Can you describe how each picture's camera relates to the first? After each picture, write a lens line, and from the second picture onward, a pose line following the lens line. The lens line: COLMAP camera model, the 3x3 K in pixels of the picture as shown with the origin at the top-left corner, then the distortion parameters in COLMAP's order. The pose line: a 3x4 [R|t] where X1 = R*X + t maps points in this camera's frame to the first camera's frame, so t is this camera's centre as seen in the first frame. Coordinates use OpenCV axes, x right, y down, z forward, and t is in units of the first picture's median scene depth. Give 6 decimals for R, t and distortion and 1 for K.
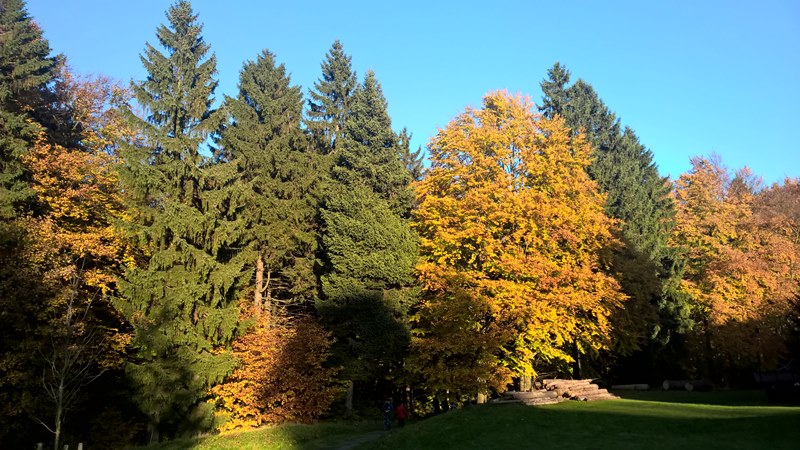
lens RADIAL K [[583.9, 0, 397.6], [0, 583.9, 227.5], [0, 0, 1]] dist [0.089987, -0.073101]
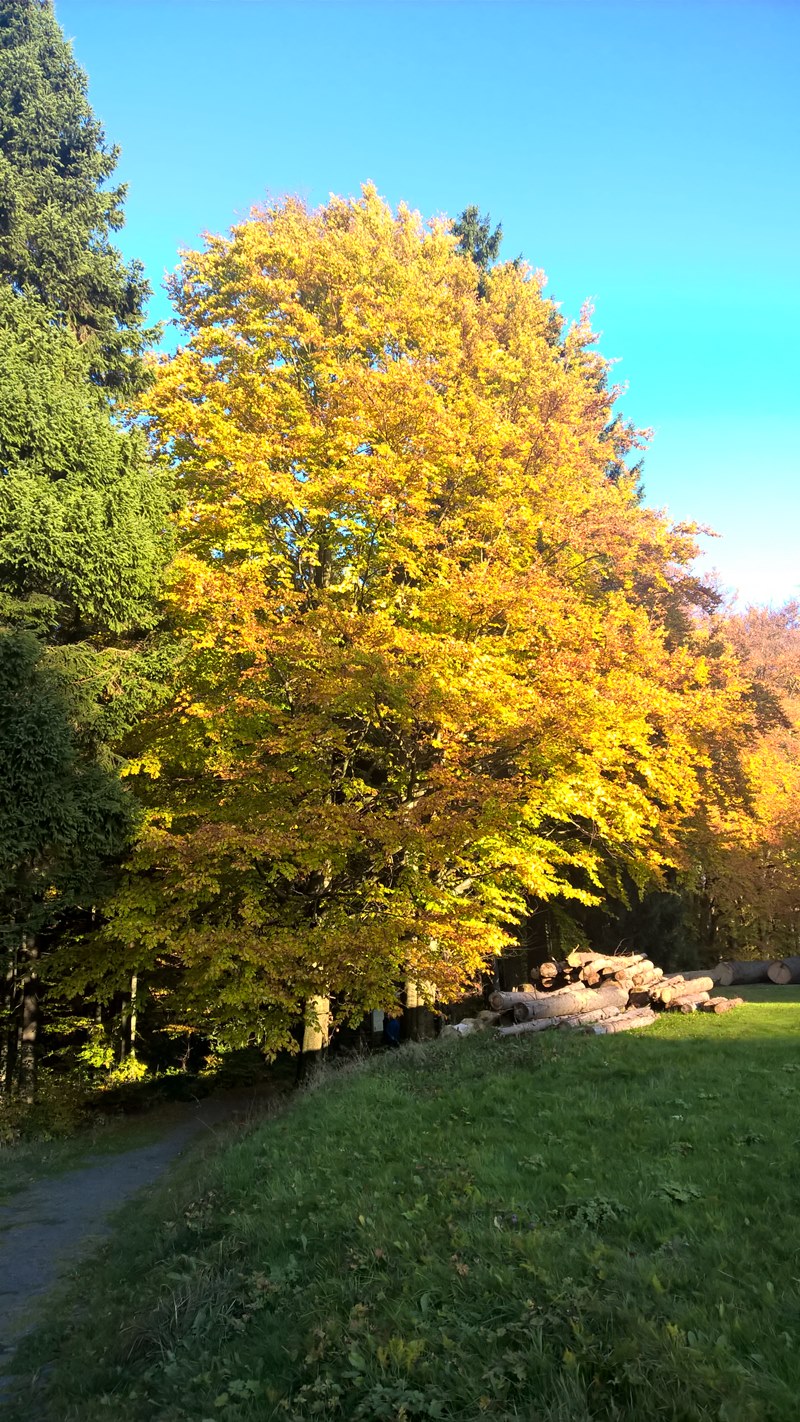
lens RADIAL K [[1037.9, 0, 400.8], [0, 1037.9, 700.0], [0, 0, 1]] dist [0.089987, -0.073101]
pose [[0.918972, 0.063094, 0.389242, -0.057549], [-0.046825, 0.997592, -0.051155, 0.147681], [-0.391532, 0.028784, 0.919714, 0.490653]]
